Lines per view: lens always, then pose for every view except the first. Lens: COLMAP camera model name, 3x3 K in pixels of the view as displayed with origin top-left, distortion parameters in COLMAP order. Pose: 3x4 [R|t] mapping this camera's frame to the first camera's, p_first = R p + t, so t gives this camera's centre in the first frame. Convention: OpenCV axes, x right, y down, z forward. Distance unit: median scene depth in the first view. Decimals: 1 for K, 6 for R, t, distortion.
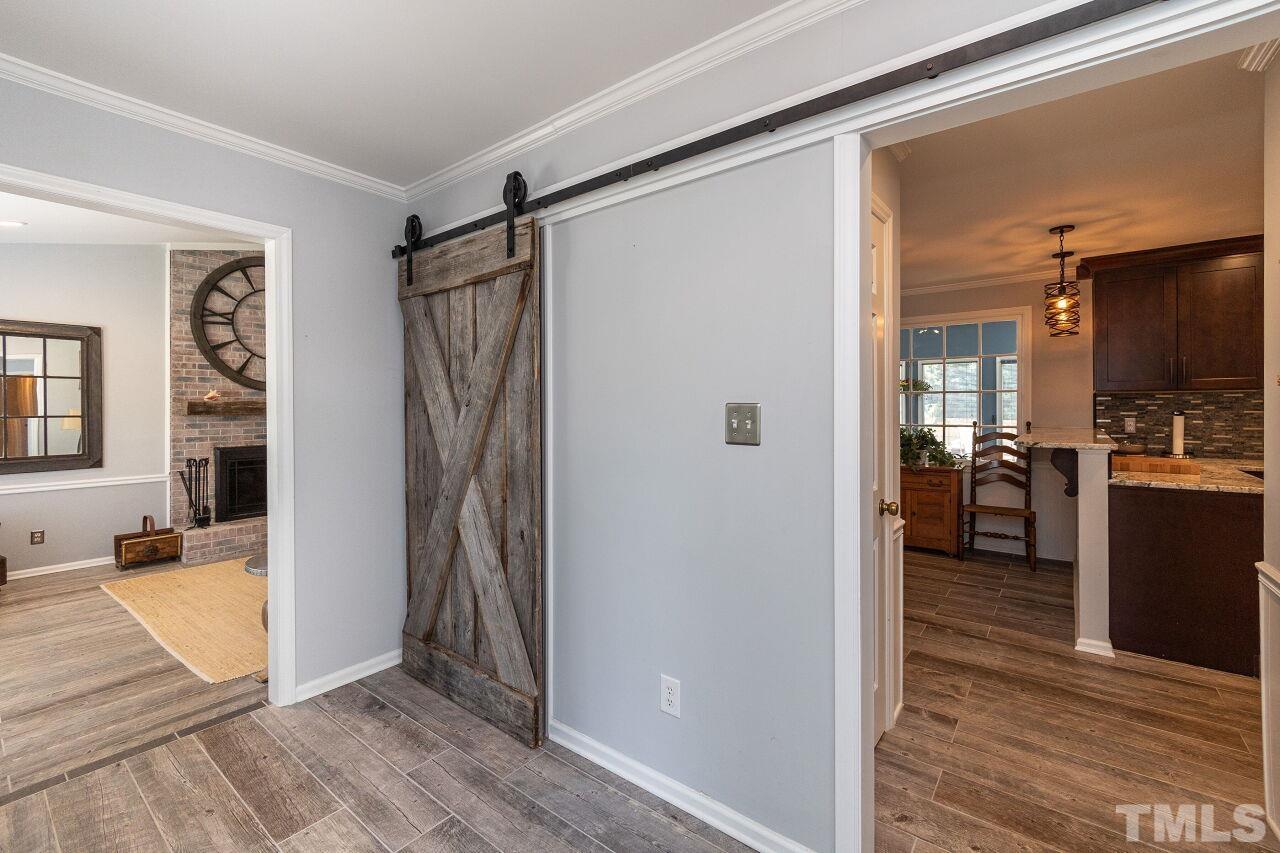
lens RADIAL K [[546.9, 0, 635.6], [0, 546.9, 403.7], [0, 0, 1]] dist [-0.008096, 0.001144]
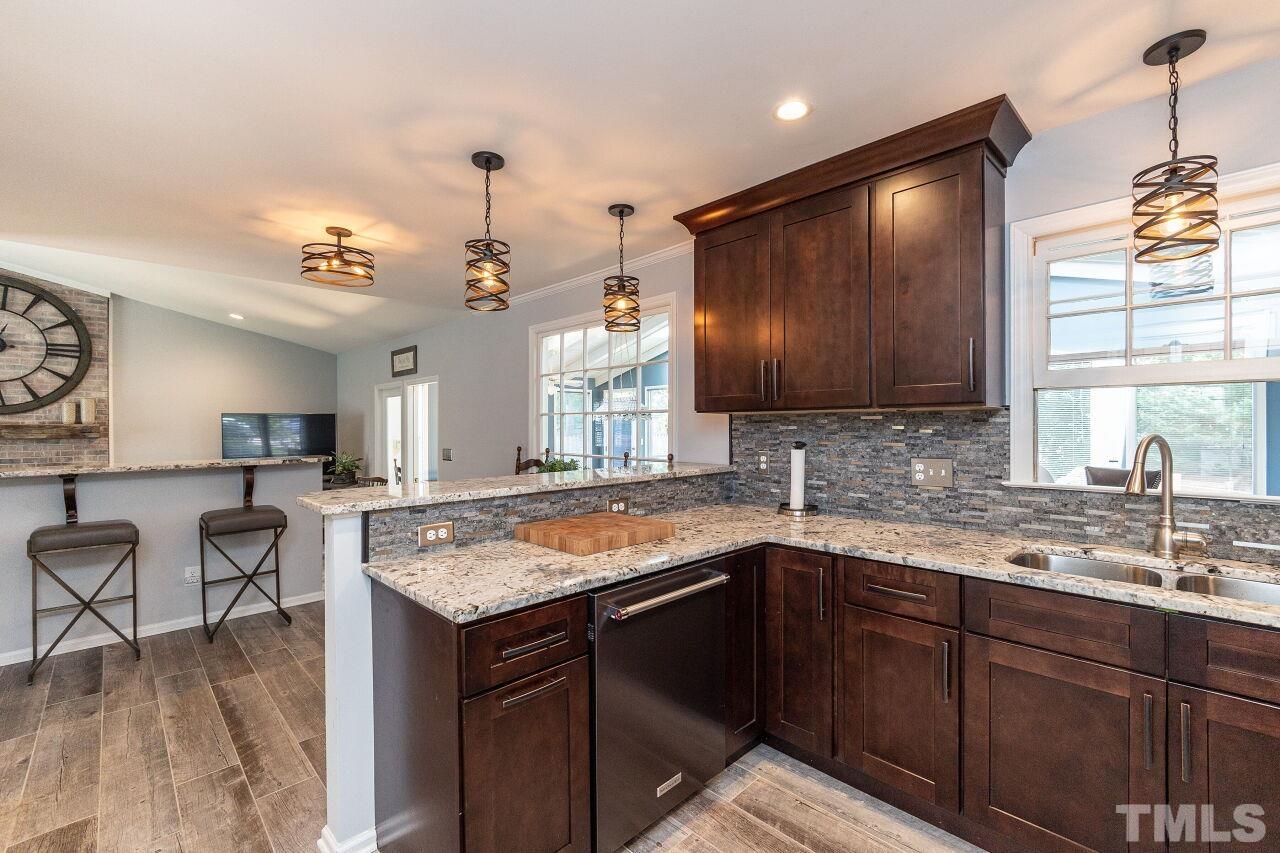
lens RADIAL K [[546.9, 0, 638.2], [0, 546.9, 427.1], [0, 0, 1]] dist [-0.008096, 0.001144]
pose [[0.990905, -0.000162, -0.134560, 0.651601], [0.001075, 0.999977, 0.006718, -0.006239], [0.134555, -0.006802, 0.990883, 0.239992]]
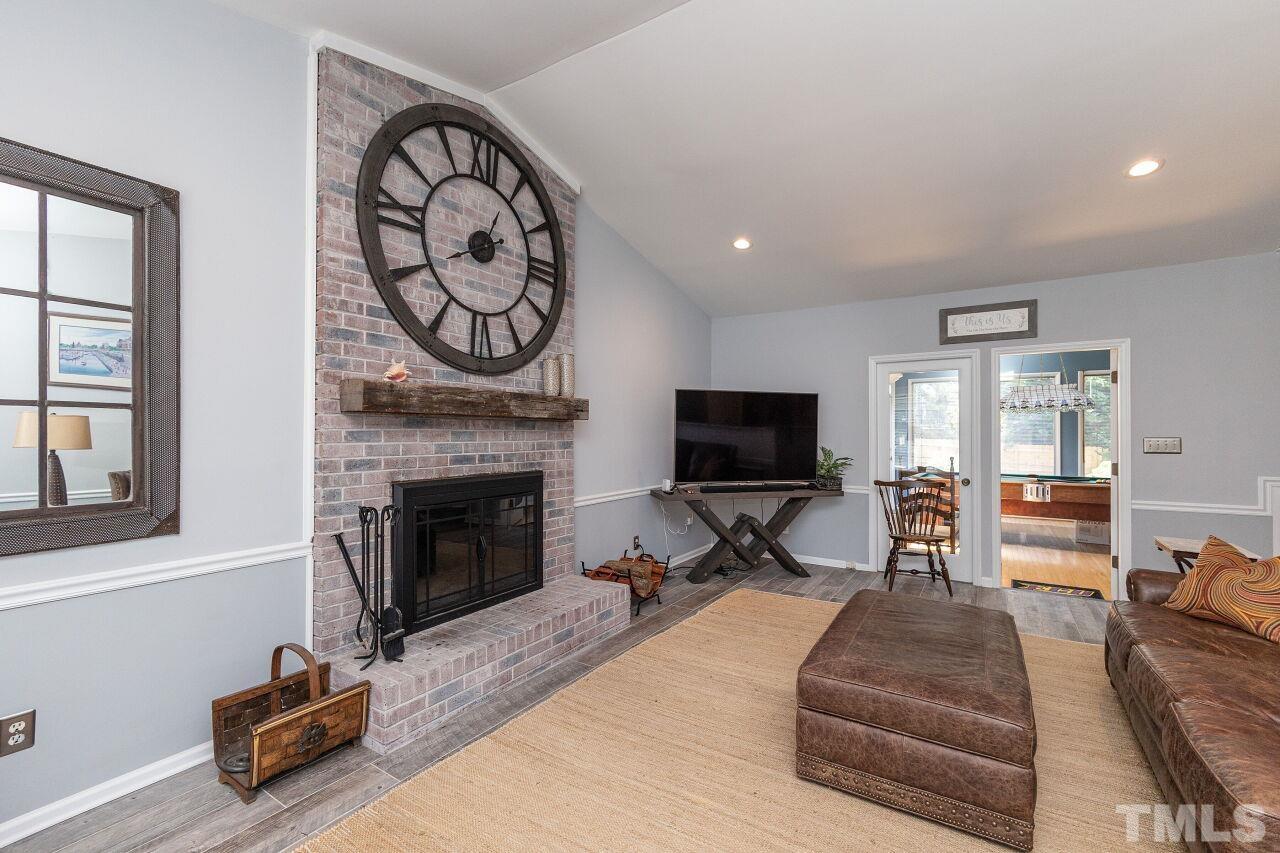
lens RADIAL K [[546.9, 0, 635.6], [0, 546.9, 428.7], [0, 0, 1]] dist [-0.008096, 0.001144]
pose [[0.996242, 0.005880, 0.086414, -0.626477], [-0.005562, 0.999977, -0.003913, 0.035708], [-0.086435, 0.003417, 0.996252, 0.521408]]
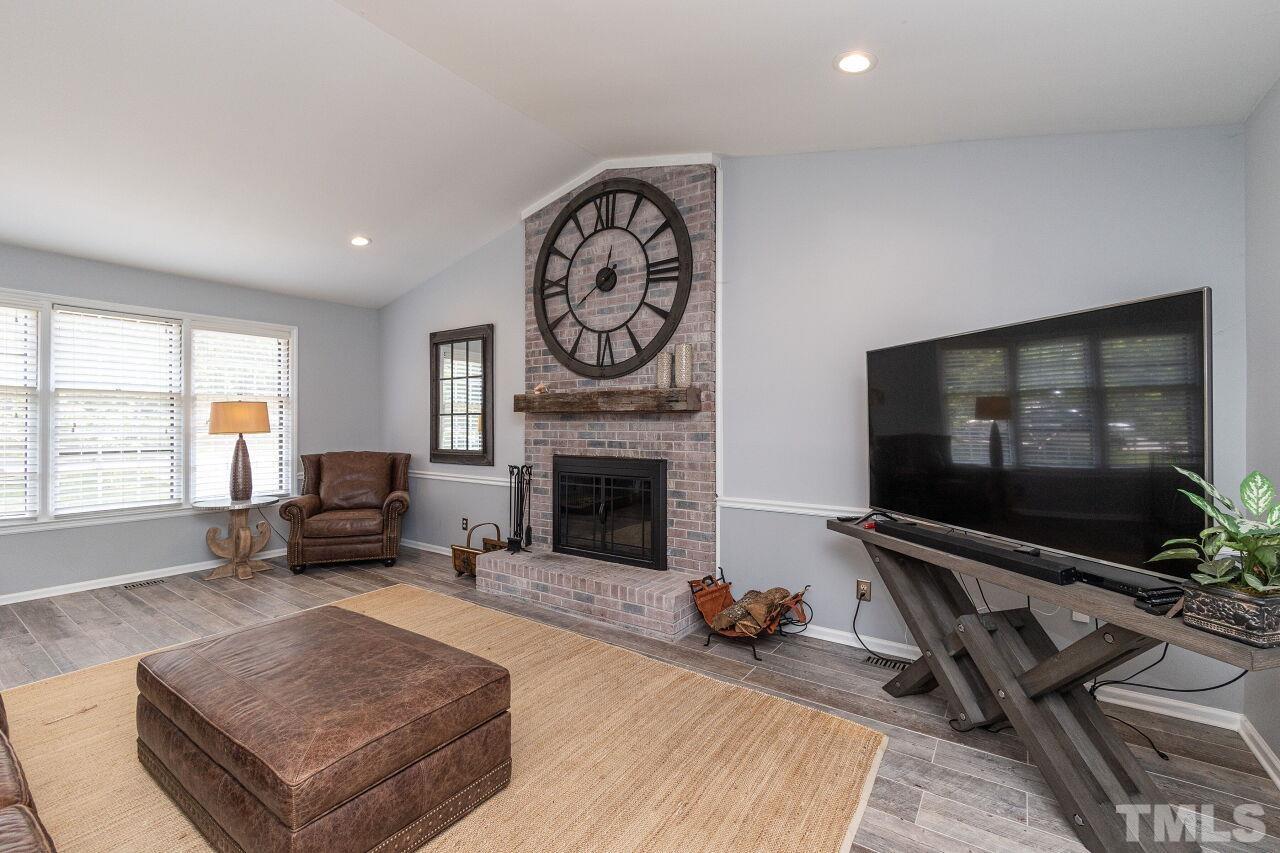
lens RADIAL K [[546.9, 0, 641.1], [0, 546.9, 420.0], [0, 0, 1]] dist [-0.008096, 0.001144]
pose [[0.052223, -0.003315, -0.998630, 0.019797], [0.003739, 0.999988, -0.003124, 0.035601], [0.998628, -0.003571, 0.052235, 1.132123]]
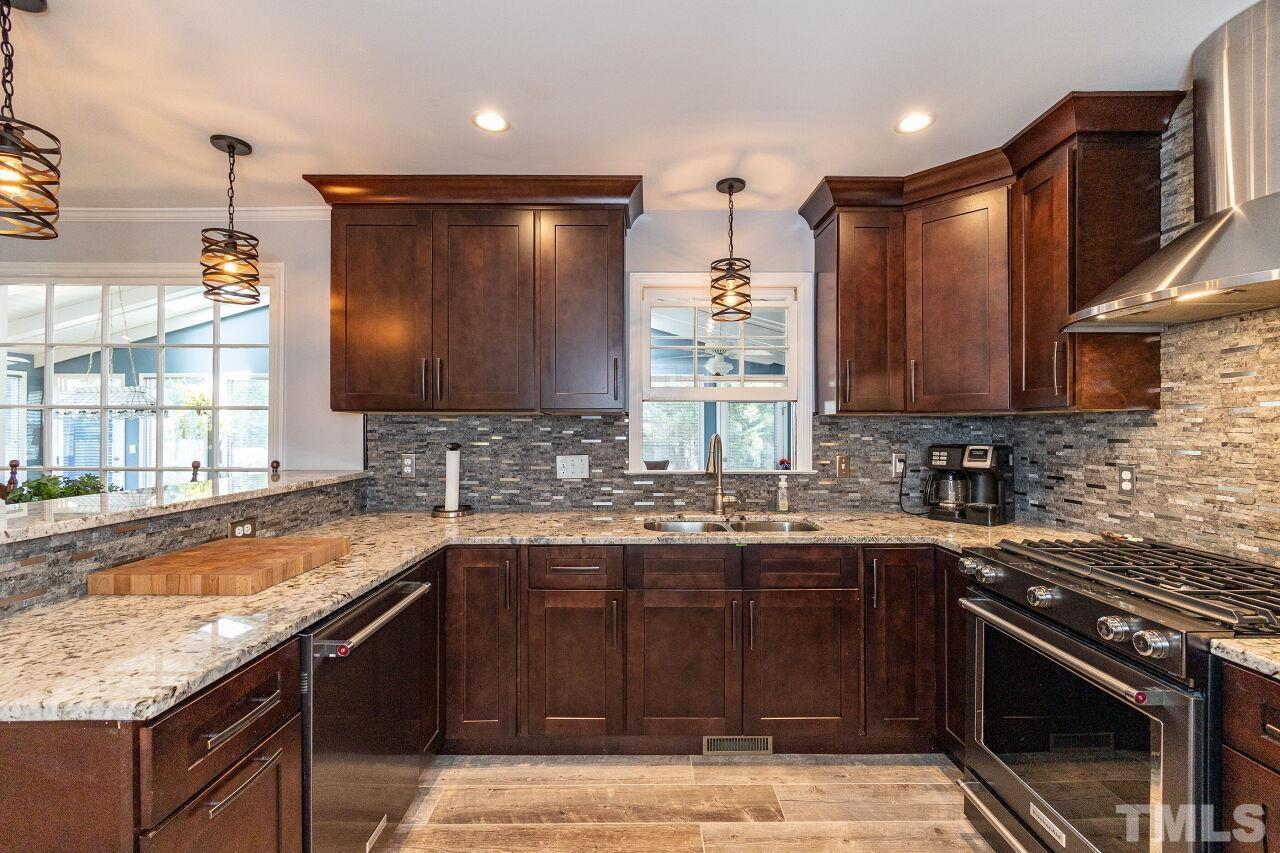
lens RADIAL K [[546.9, 0, 644.7], [0, 546.9, 428.8], [0, 0, 1]] dist [-0.008096, 0.001144]
pose [[0.783965, 0.004722, 0.620786, 0.561831], [-0.006371, 0.999980, 0.000440, -0.003696], [-0.620772, -0.004301, 0.783980, 0.253352]]
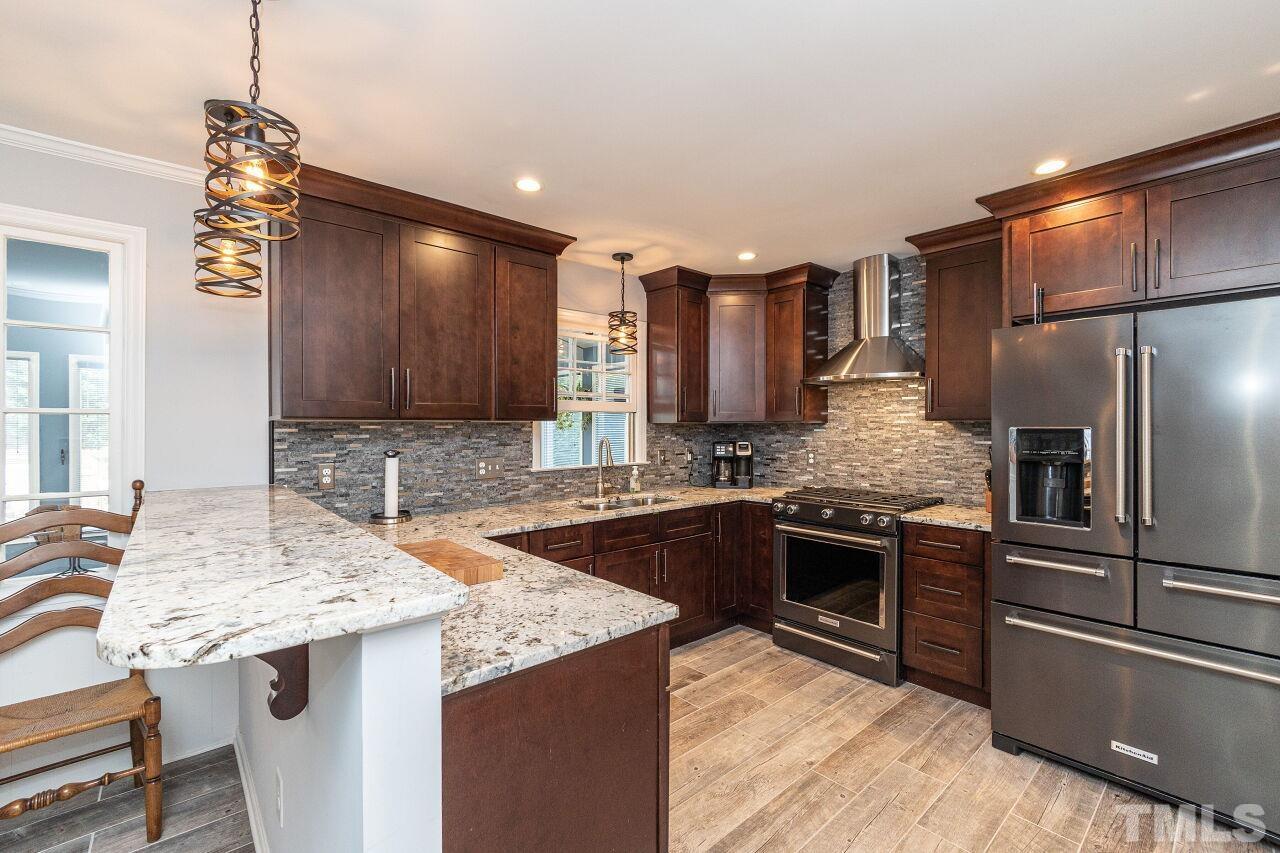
lens RADIAL K [[546.9, 0, 638.7], [0, 546.9, 428.5], [0, 0, 1]] dist [-0.008096, 0.001144]
pose [[0.185024, -0.001759, 0.982732, 0.296153], [-0.003660, 0.999990, 0.002479, -0.011128], [-0.982727, -0.004056, 0.185016, 0.425131]]
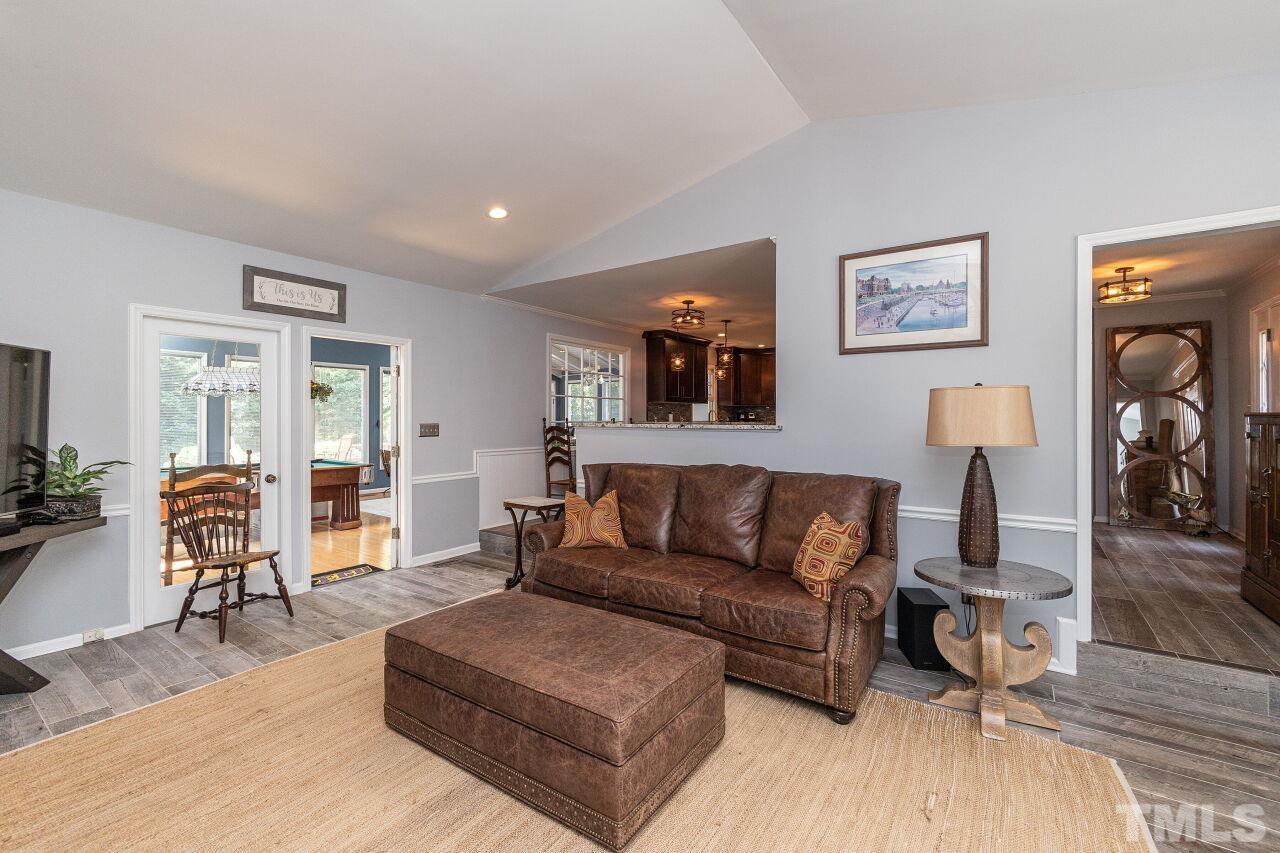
lens RADIAL K [[546.9, 0, 633.9], [0, 546.9, 415.4], [0, 0, 1]] dist [-0.008096, 0.001144]
pose [[-0.053925, 0.008823, 0.998506, -0.783007], [-0.005128, 0.999945, -0.009113, 0.033809], [-0.998532, -0.005612, -0.053877, 0.895498]]
